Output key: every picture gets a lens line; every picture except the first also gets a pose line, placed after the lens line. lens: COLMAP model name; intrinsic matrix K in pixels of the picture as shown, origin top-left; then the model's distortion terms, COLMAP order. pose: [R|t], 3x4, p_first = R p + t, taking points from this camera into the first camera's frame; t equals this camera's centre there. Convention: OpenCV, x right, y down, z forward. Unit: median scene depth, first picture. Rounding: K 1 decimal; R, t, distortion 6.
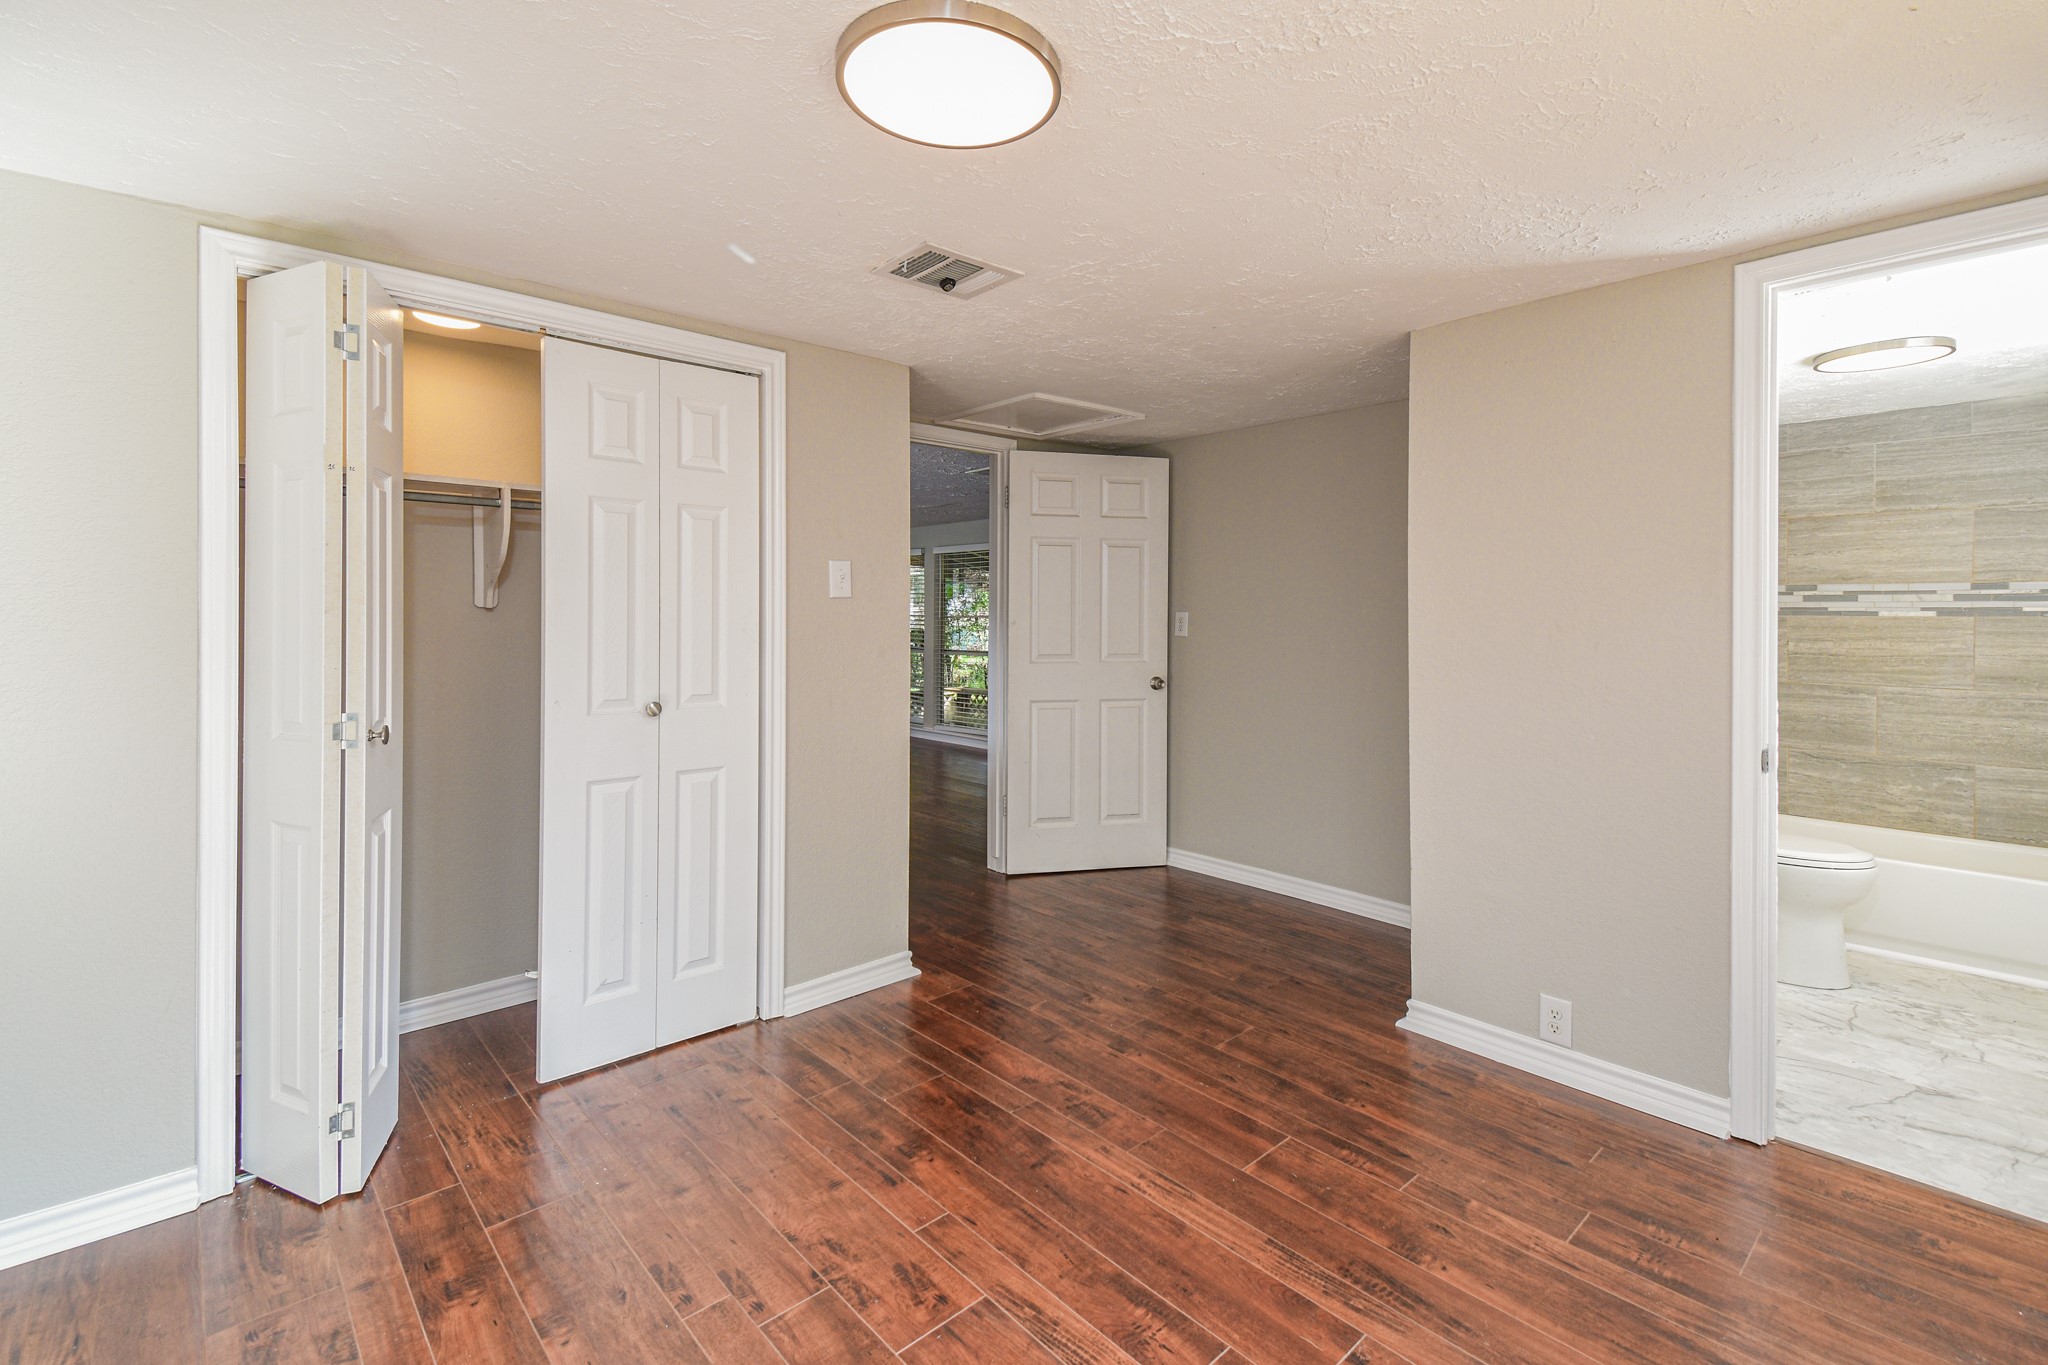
lens RADIAL K [[907.5, 0, 1072.3], [0, 907.5, 613.3], [0, 0, 1]] dist [0.025074, -0.014351]
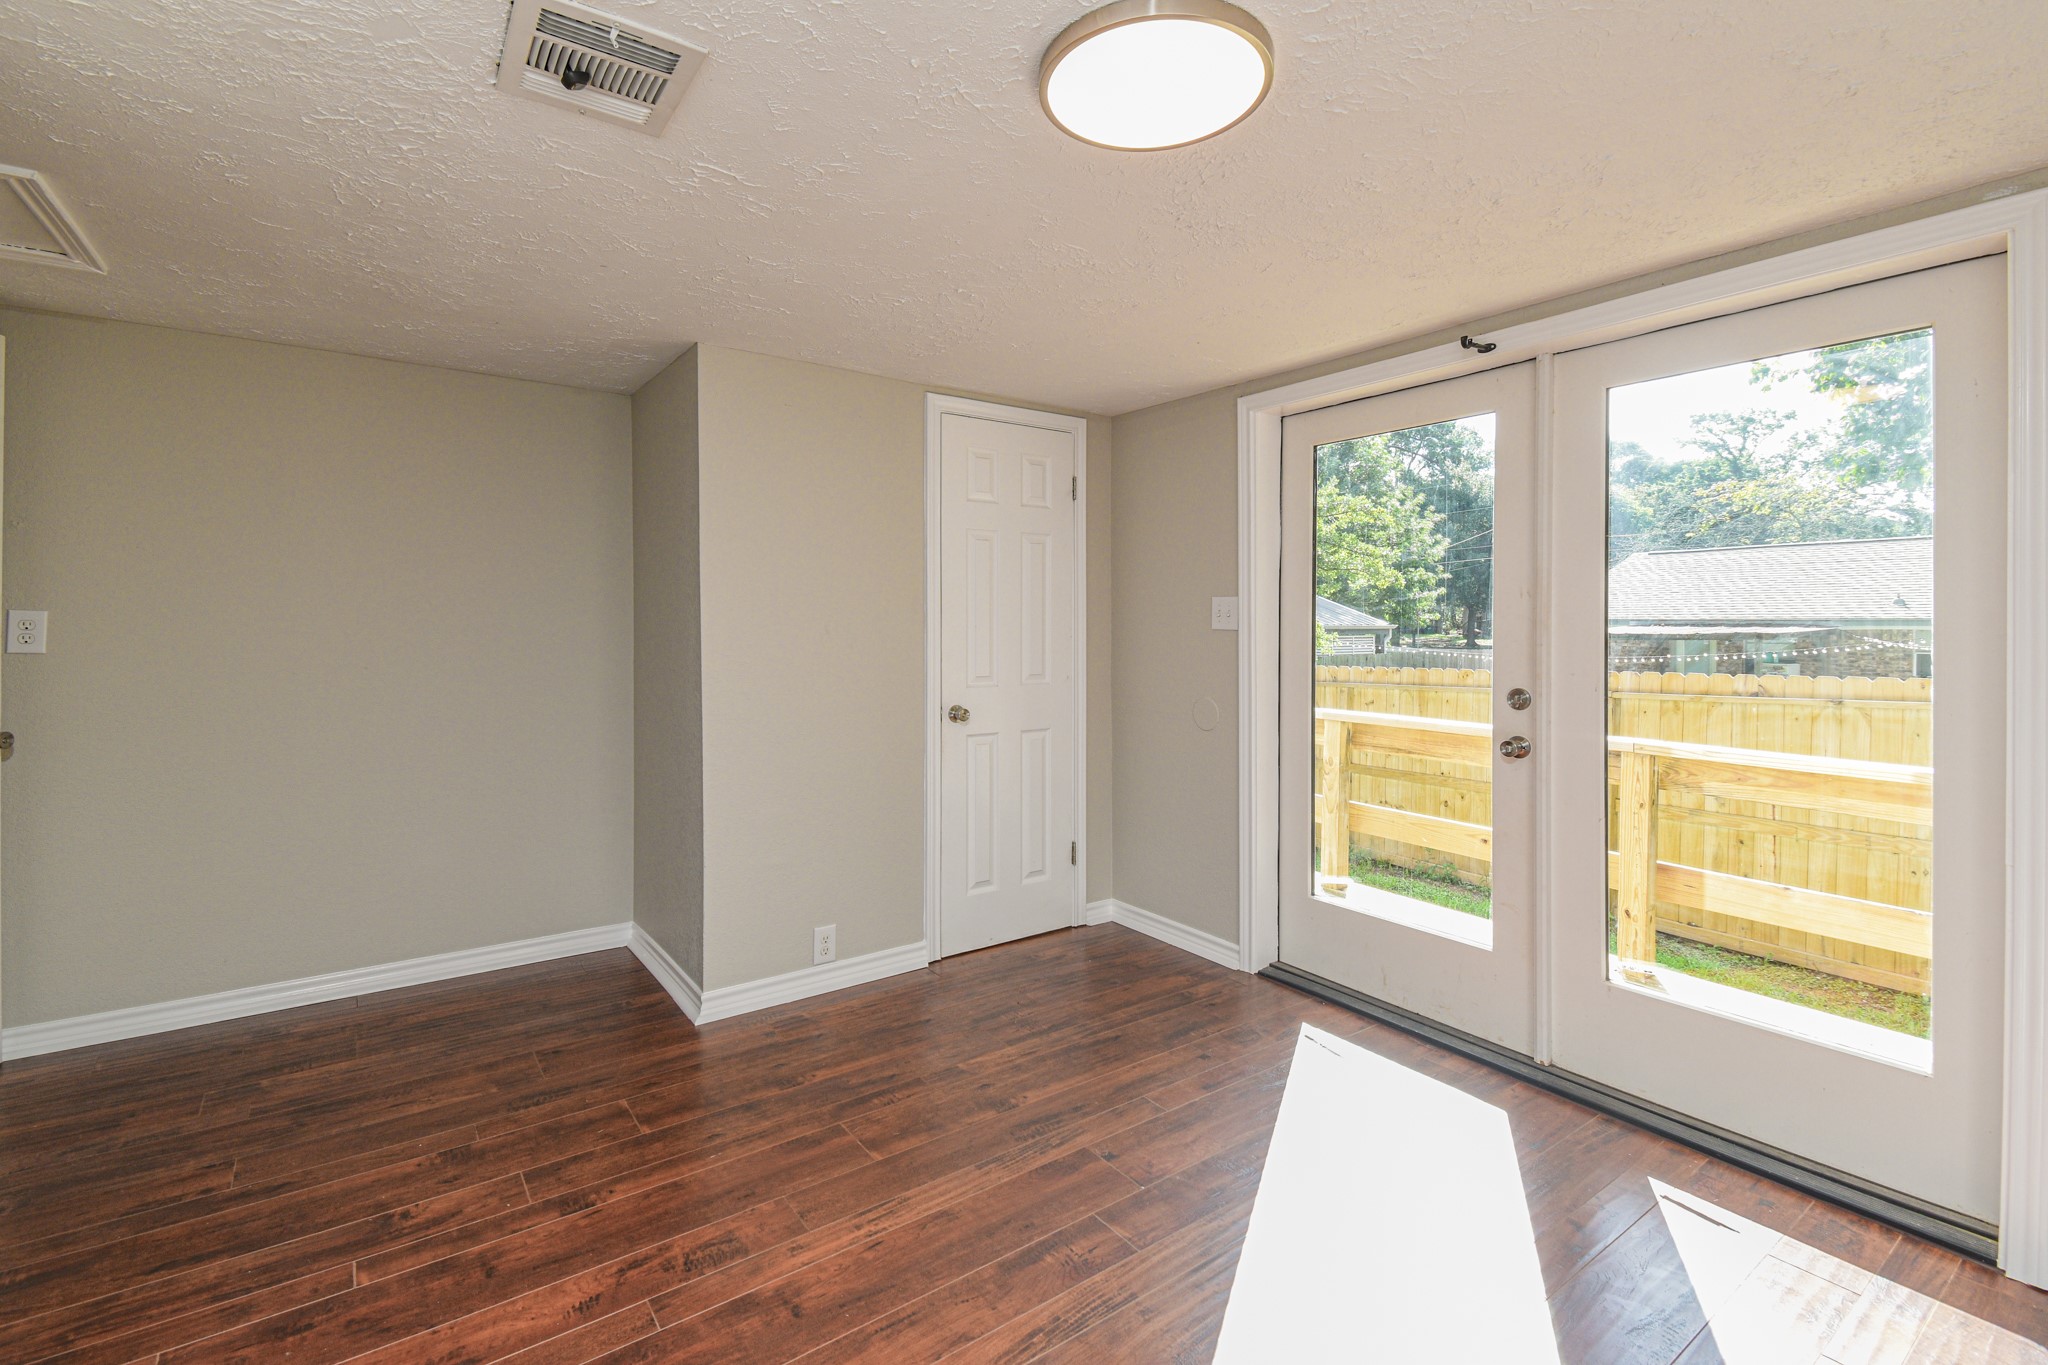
lens RADIAL K [[907.5, 0, 972.3], [0, 907.5, 617.9], [0, 0, 1]] dist [0.025074, -0.014351]
pose [[0.150824, 0.008502, 0.988524, -0.808266], [-0.009326, 0.999931, -0.007177, 0.004639], [-0.988517, -0.008137, 0.150893, 0.732865]]
